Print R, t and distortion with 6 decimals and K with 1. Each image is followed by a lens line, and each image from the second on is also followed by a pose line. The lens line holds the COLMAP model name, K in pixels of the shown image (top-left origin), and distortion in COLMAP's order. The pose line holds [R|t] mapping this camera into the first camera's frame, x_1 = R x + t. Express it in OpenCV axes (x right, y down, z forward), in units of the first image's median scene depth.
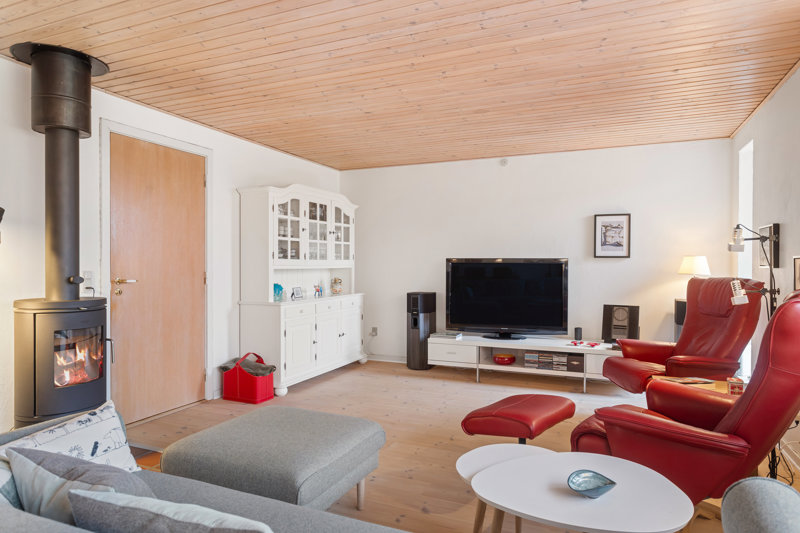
lens RADIAL K [[495.2, 0, 401.2], [0, 495.2, 264.8], [0, 0, 1]] dist [0.029244, -0.000210]
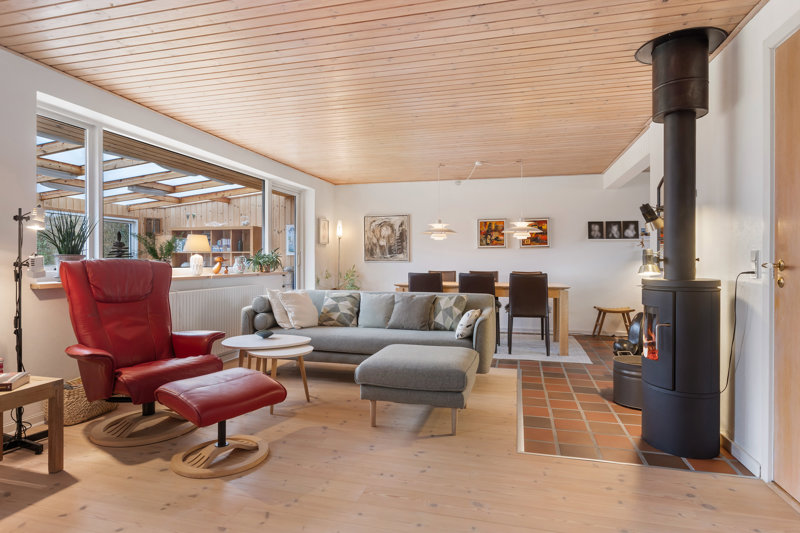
lens RADIAL K [[462.6, 0, 399.7], [0, 462.6, 264.6], [0, 0, 1]] dist [0.002968, 0.001268]
pose [[-0.989516, 0.001137, -0.144417, 0.023084], [-0.000298, 0.999951, 0.009914, 0.032717], [0.144422, 0.009853, -0.989467, 1.839473]]
